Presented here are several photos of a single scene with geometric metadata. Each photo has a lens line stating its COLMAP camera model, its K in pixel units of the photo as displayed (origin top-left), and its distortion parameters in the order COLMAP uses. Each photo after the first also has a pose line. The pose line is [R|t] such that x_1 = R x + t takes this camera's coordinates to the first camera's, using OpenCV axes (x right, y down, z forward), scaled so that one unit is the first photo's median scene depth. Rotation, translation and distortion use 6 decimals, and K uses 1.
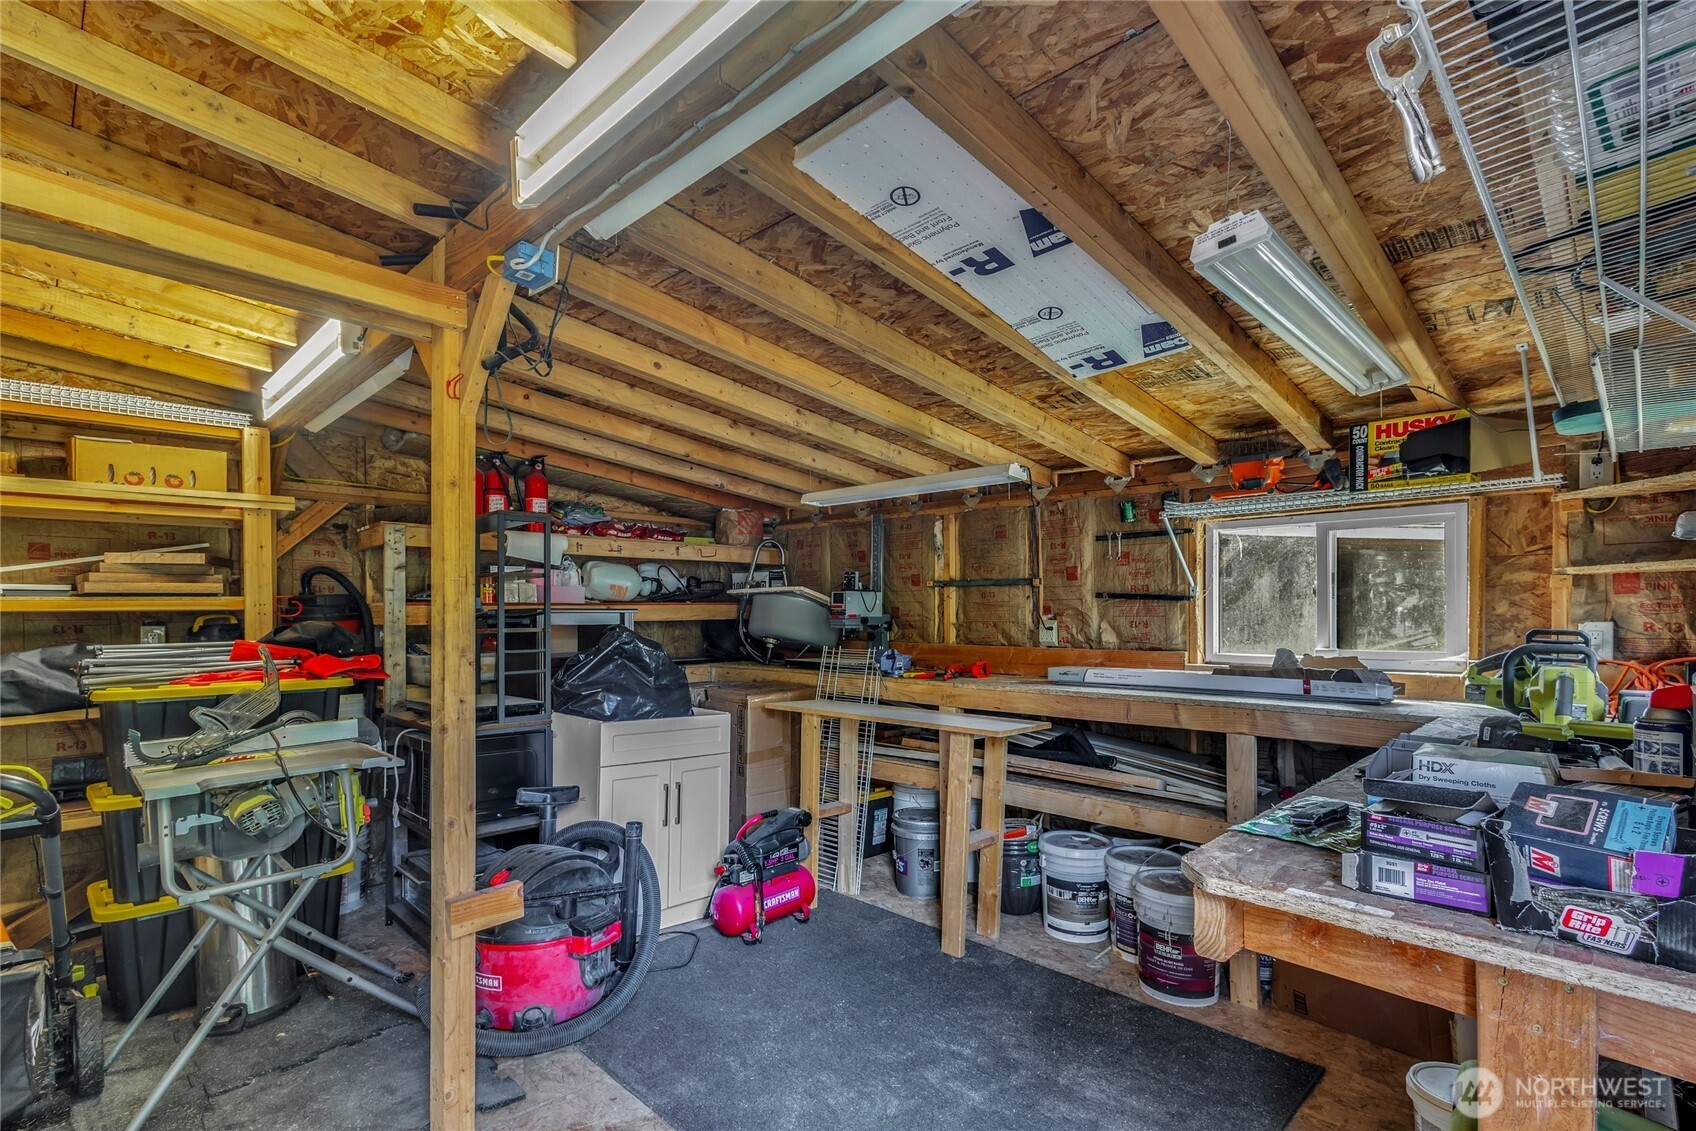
lens RADIAL K [[783.0, 0, 816.6], [0, 783.0, 610.9], [0, 0, 1]] dist [0.001863, 0.000008]
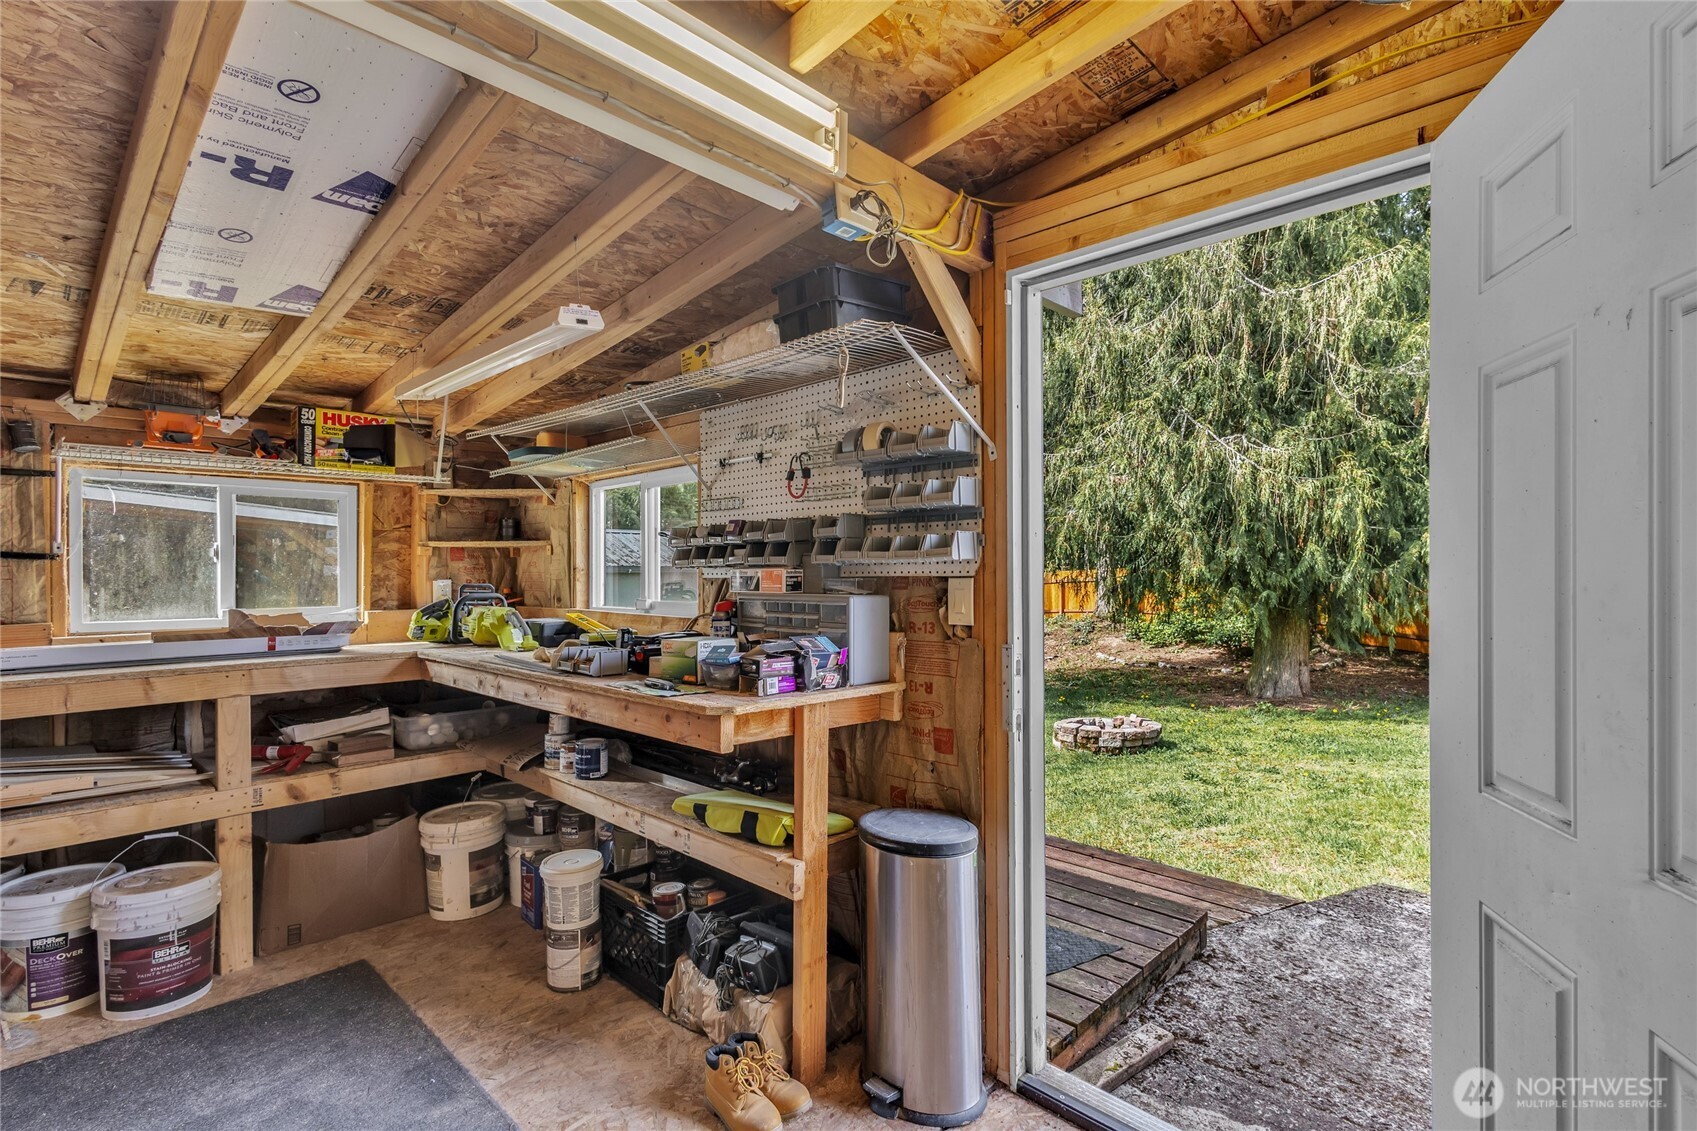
lens RADIAL K [[783.5, 0, 846.2], [0, 783.5, 571.1], [0, 0, 1]] dist [0.001863, 0.000008]
pose [[-0.010836, 0.003058, 0.999937, -0.458536], [0.003137, 0.999991, -0.003024, 0.004658], [-0.999936, 0.003104, -0.010845, 0.243299]]
